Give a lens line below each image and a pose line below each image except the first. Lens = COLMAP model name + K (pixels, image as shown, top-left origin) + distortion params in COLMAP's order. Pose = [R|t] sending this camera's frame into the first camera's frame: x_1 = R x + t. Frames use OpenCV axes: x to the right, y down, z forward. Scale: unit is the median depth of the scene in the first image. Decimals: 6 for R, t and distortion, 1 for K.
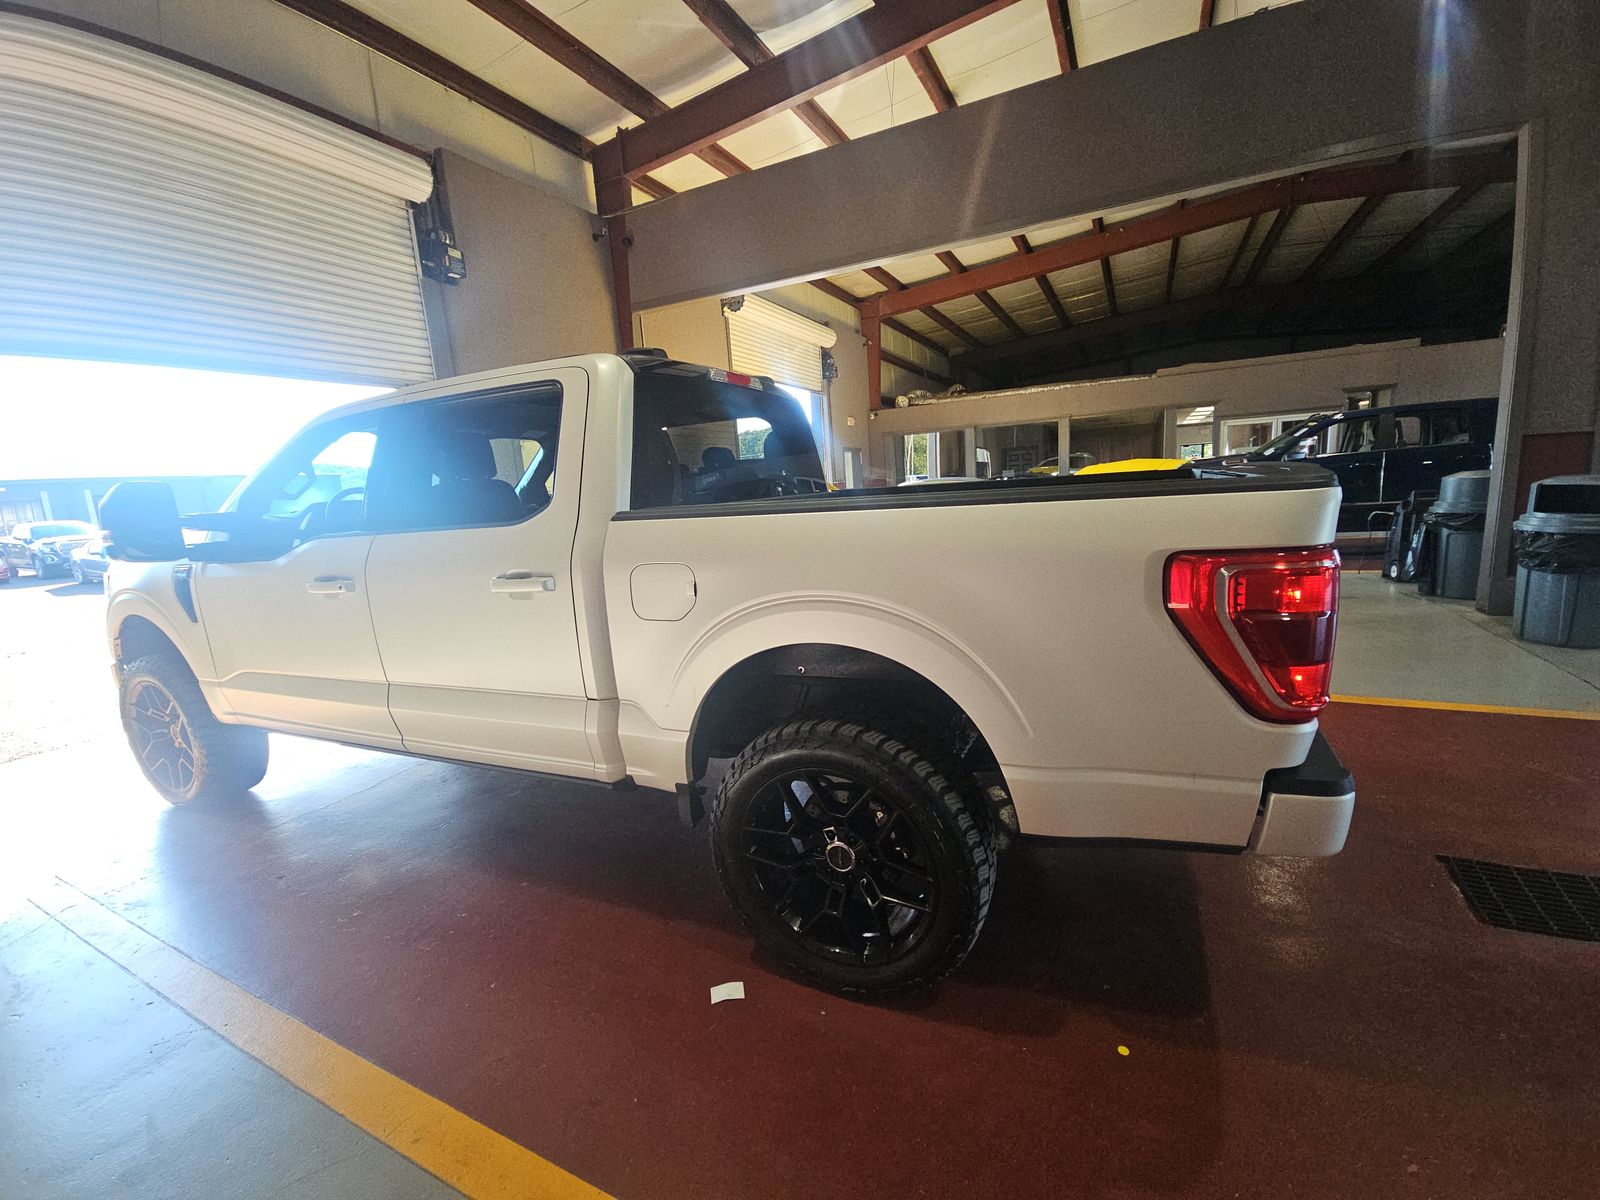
lens RADIAL K [[647.3, 0, 803.6], [0, 647.3, 609.4], [0, 0, 1]] dist [-0.000953, -0.001621]
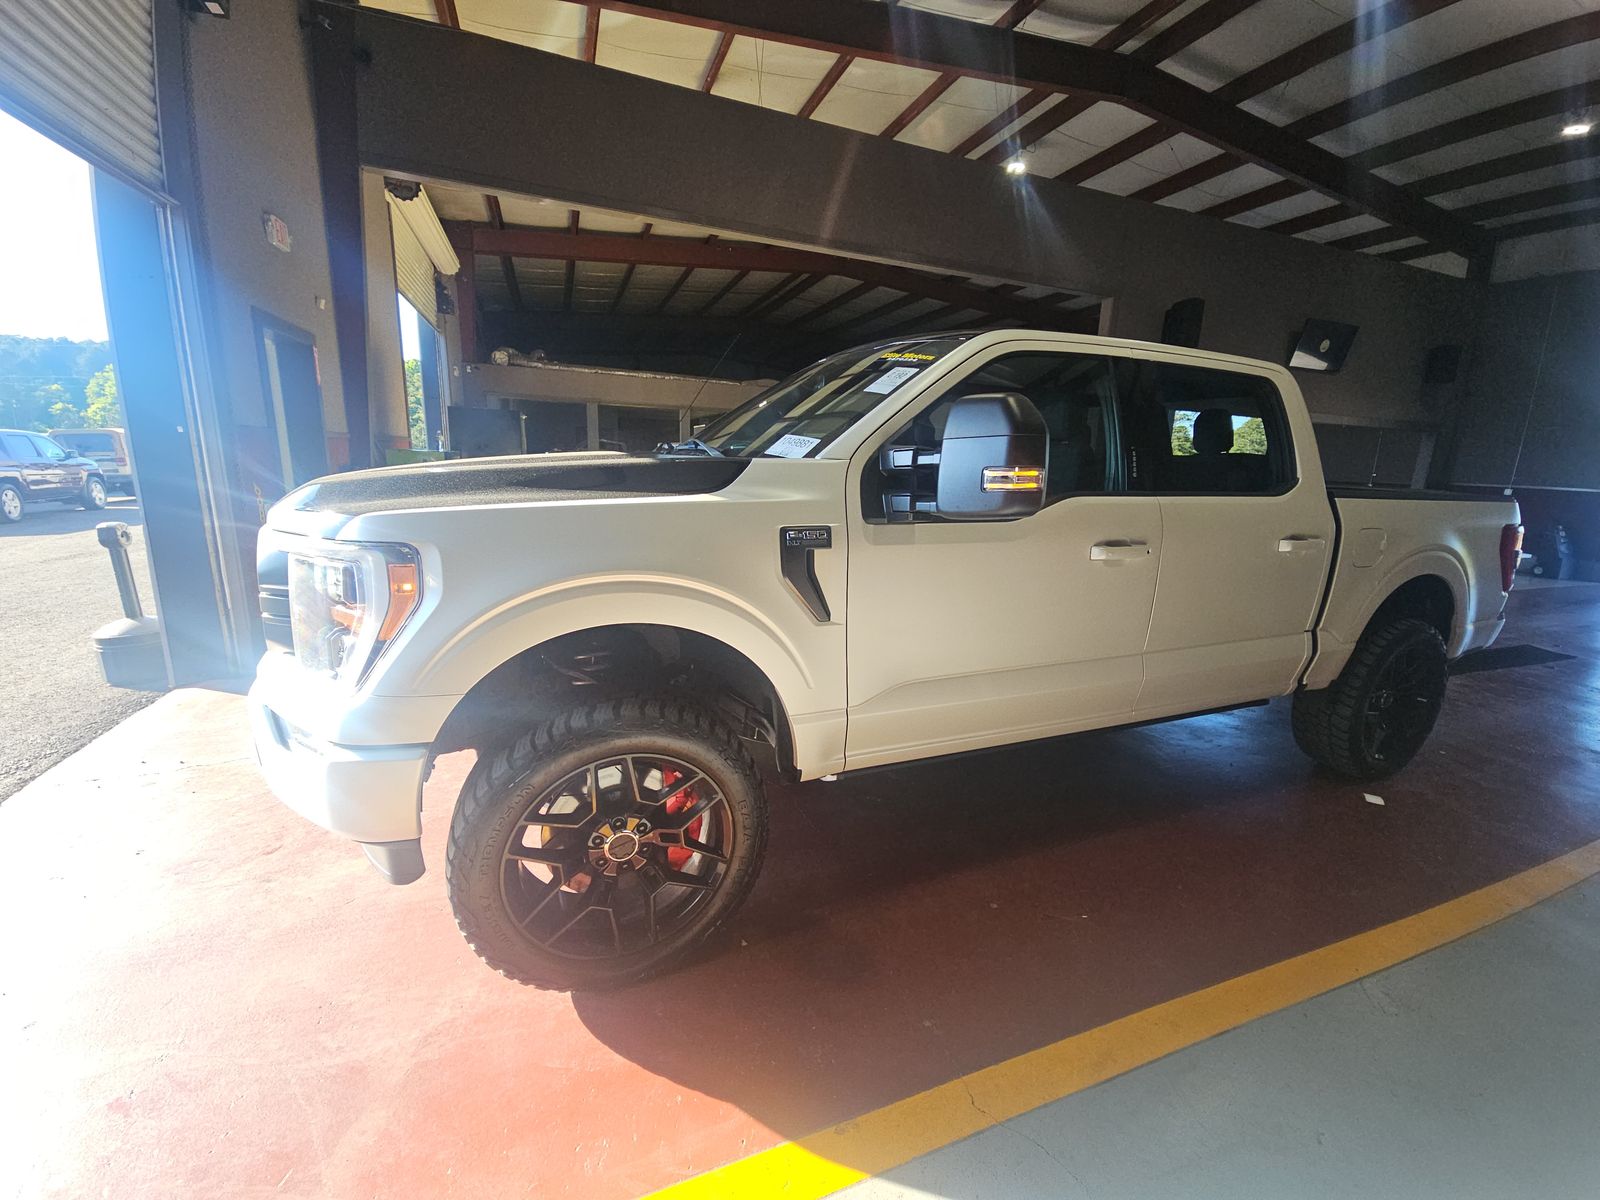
lens RADIAL K [[647.3, 0, 797.8], [0, 647.3, 594.8], [0, 0, 1]] dist [-0.000953, -0.001621]
pose [[0.660818, -0.065777, 0.747659, -0.298005], [0.062561, 0.997513, 0.032464, -0.003316], [-0.747935, 0.025322, 0.663289, 0.138691]]
